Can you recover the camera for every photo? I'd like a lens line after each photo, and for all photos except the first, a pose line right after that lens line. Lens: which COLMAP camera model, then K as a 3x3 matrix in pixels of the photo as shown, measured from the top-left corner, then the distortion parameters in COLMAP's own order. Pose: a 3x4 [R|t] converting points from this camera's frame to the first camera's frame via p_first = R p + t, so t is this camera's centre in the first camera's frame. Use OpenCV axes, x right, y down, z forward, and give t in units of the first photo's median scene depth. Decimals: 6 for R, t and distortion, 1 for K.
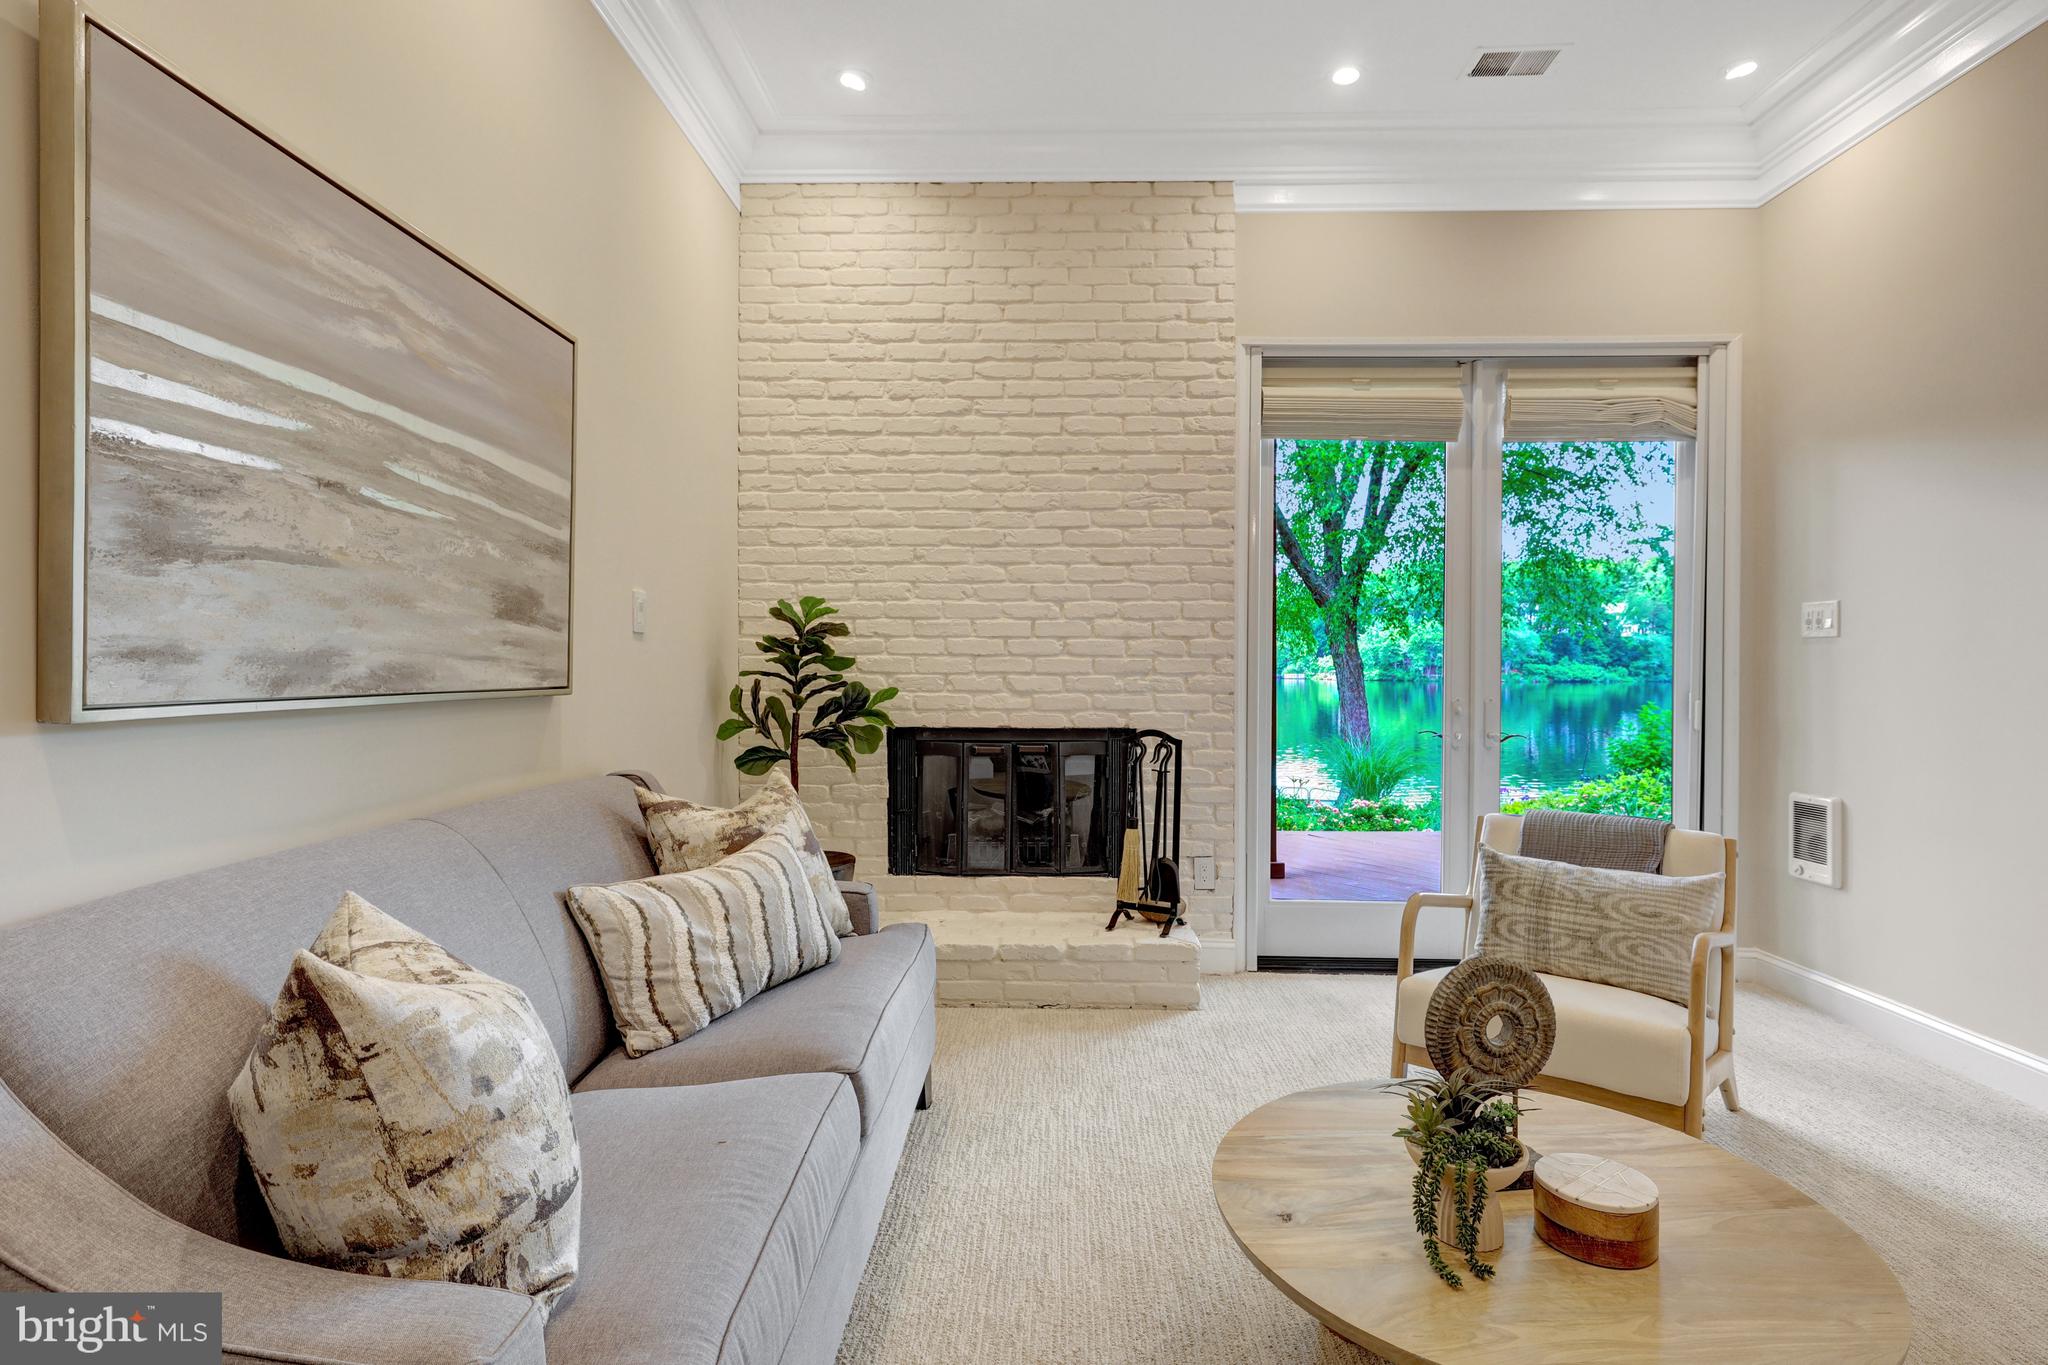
lens RADIAL K [[1033.8, 0, 1021.7], [0, 1033.8, 673.5], [0, 0, 1]] dist [0.012506, -0.001443]
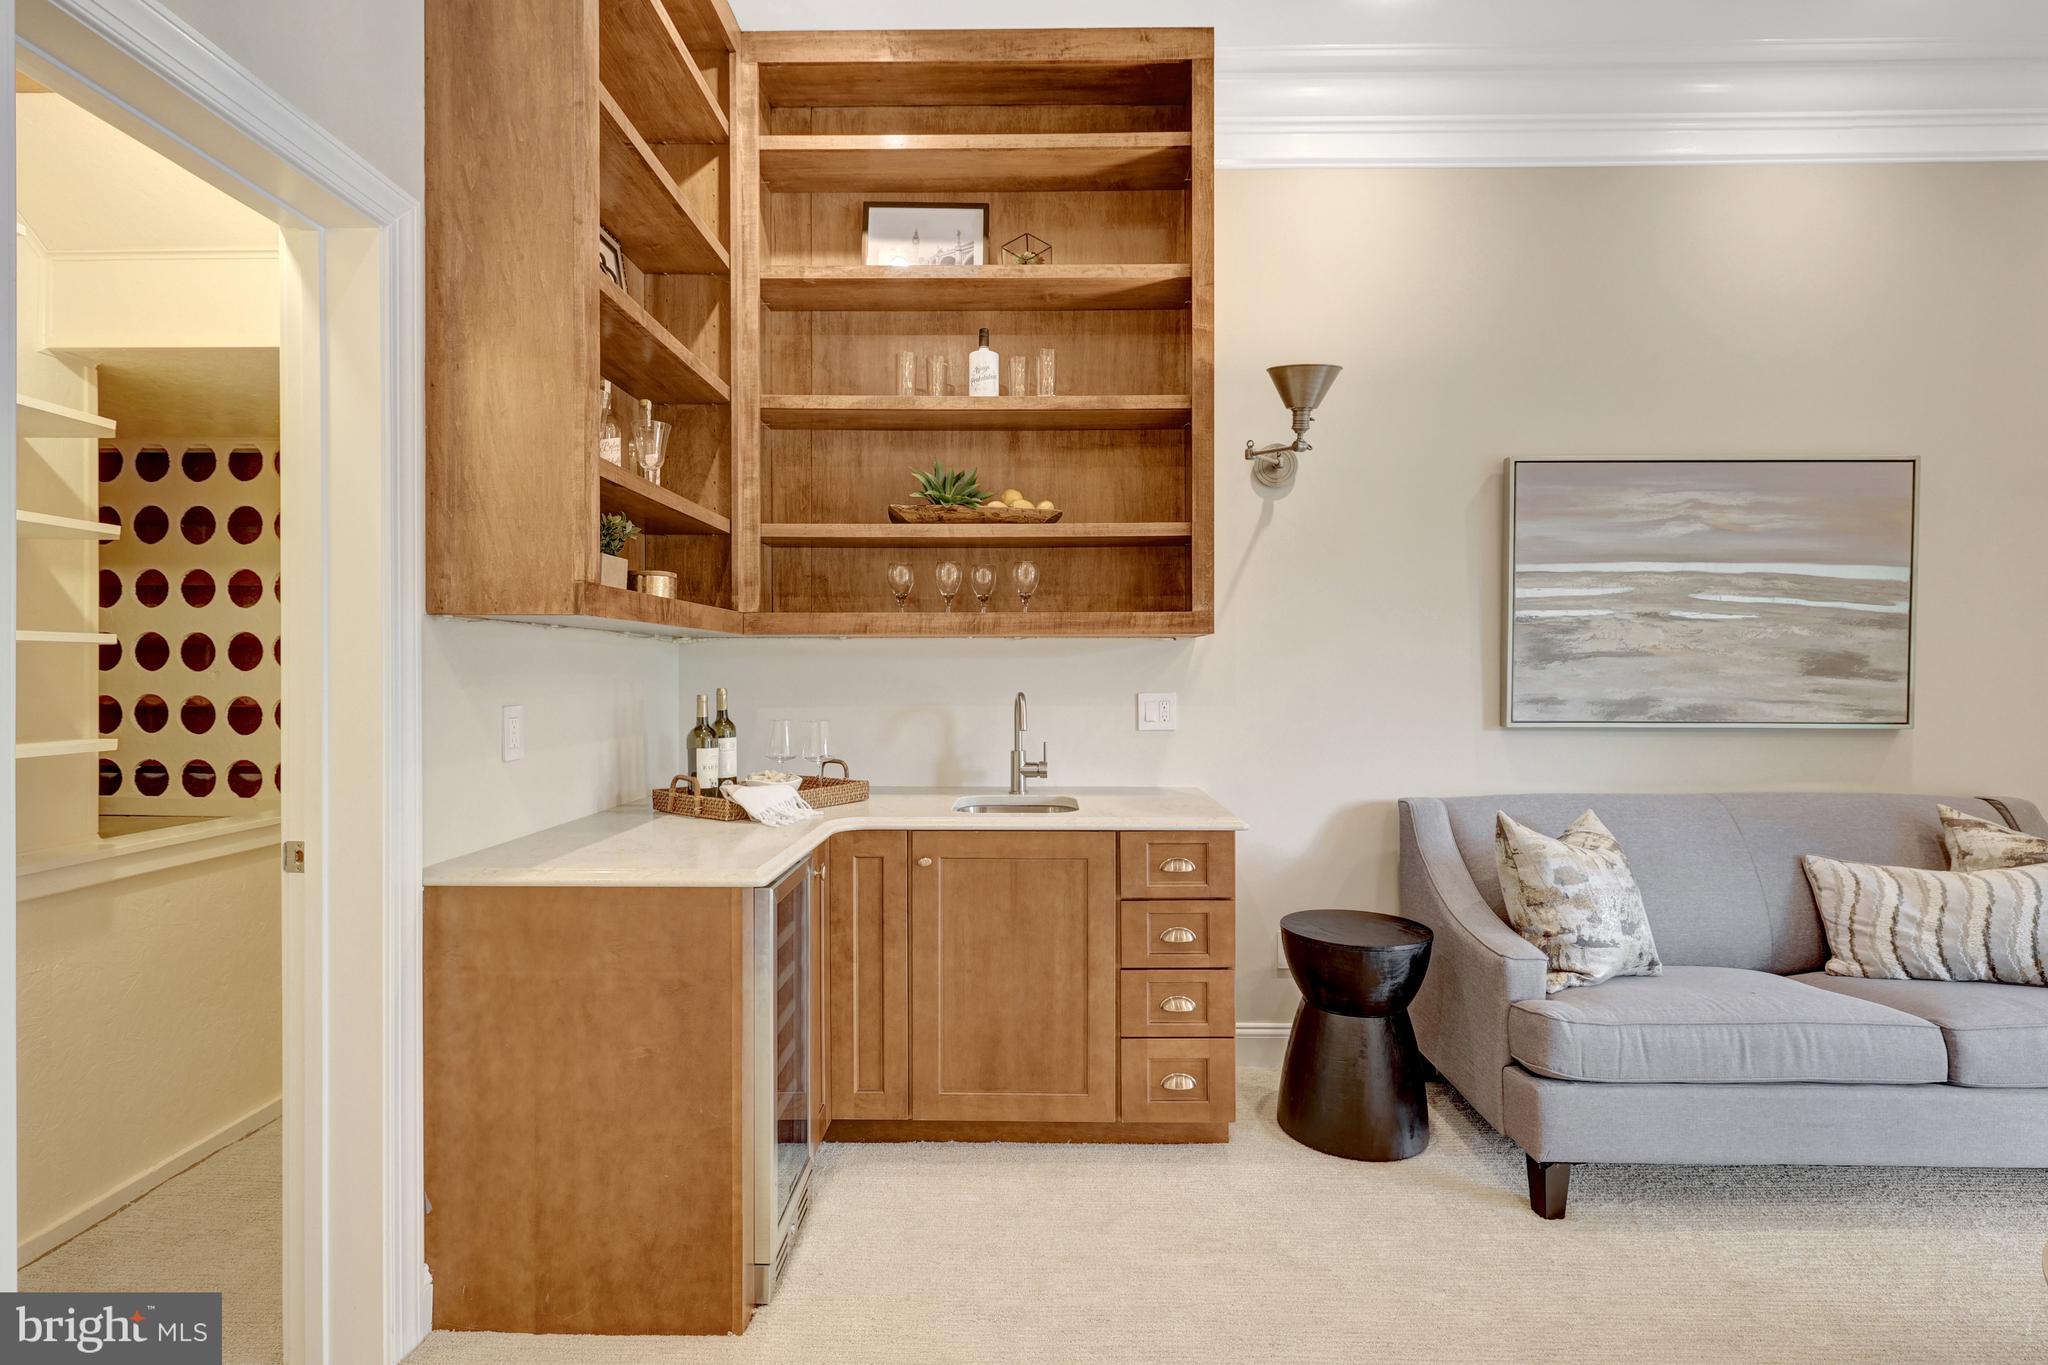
lens RADIAL K [[997.5, 0, 1022.9], [0, 997.5, 678.8], [0, 0, 1]] dist [0.021649, 0.002058]
pose [[0.026448, 0.005586, -0.999635, 1.158593], [-0.009583, 0.999940, 0.005334, -0.055816], [0.999604, 0.009438, 0.026500, -0.220917]]
